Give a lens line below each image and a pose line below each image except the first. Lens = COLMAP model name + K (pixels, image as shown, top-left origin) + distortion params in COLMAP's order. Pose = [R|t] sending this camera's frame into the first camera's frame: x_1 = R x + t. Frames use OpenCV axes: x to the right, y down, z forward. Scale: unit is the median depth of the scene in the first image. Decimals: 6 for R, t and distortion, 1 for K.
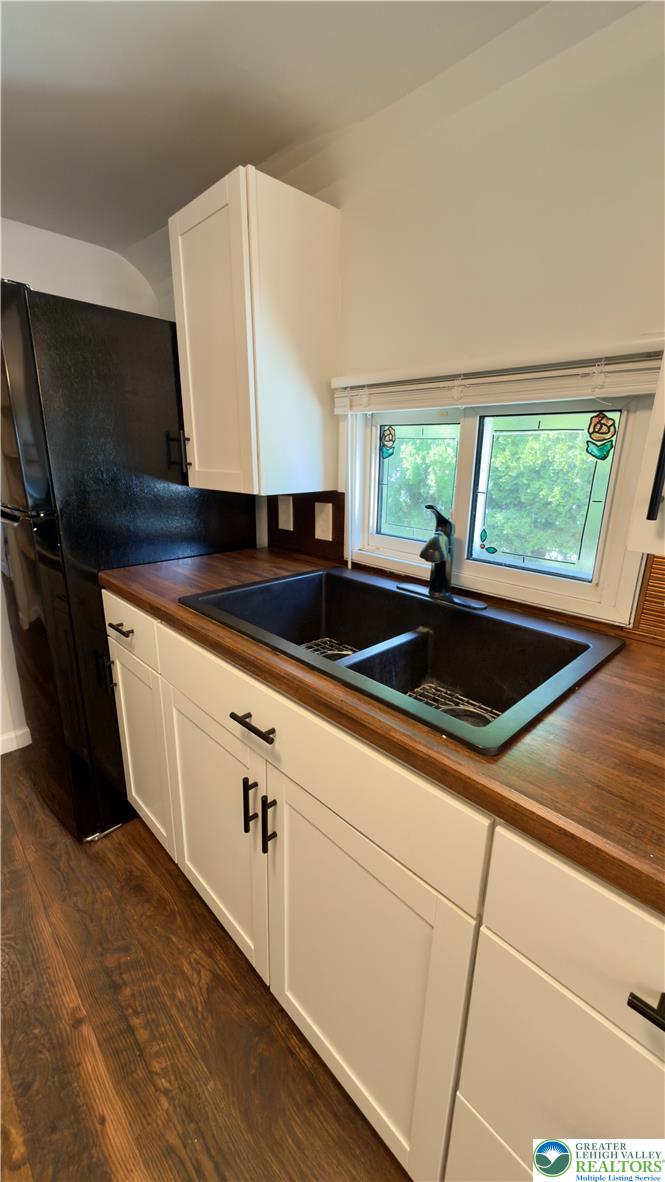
lens RADIAL K [[473.3, 0, 328.0], [0, 473.3, 590.3], [0, 0, 1]] dist [0.000690, -0.000150]
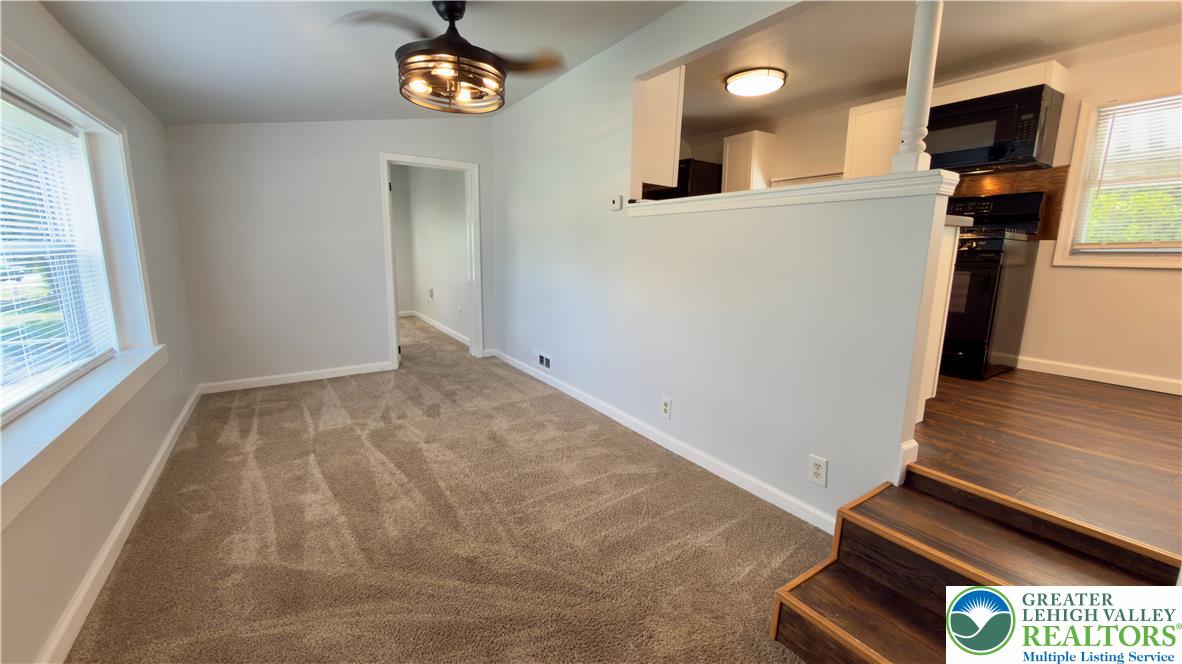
lens RADIAL K [[473.3, 0, 593.2], [0, 473.3, 332.3], [0, 0, 1]] dist [0.000690, -0.000150]
pose [[0.985662, 0.023286, -0.167118, -0.683614], [-0.041804, 0.993254, -0.108157, 1.112193], [0.163472, 0.113593, 0.979987, -2.506411]]
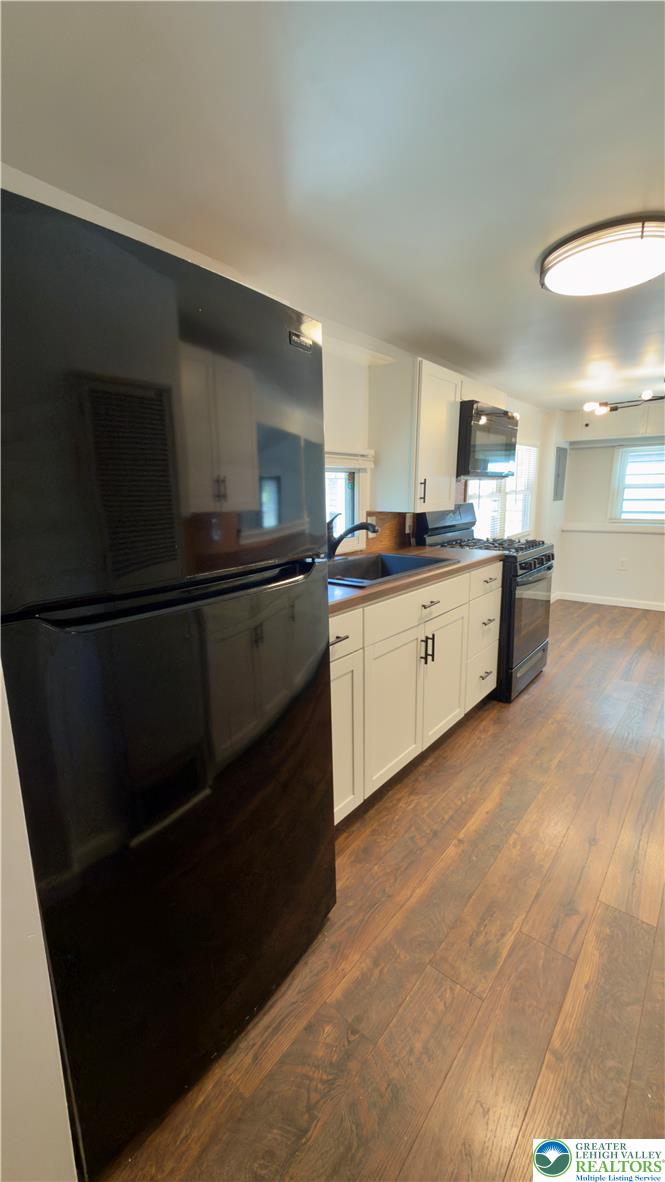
lens RADIAL K [[473.3, 0, 332.8], [0, 473.3, 596.6], [0, 0, 1]] dist [0.000690, -0.000150]
pose [[-0.124461, -0.227184, 0.965866, -1.479477], [0.296314, 0.920504, 0.254697, -0.302896], [-0.946946, 0.317900, -0.047249, 0.990493]]
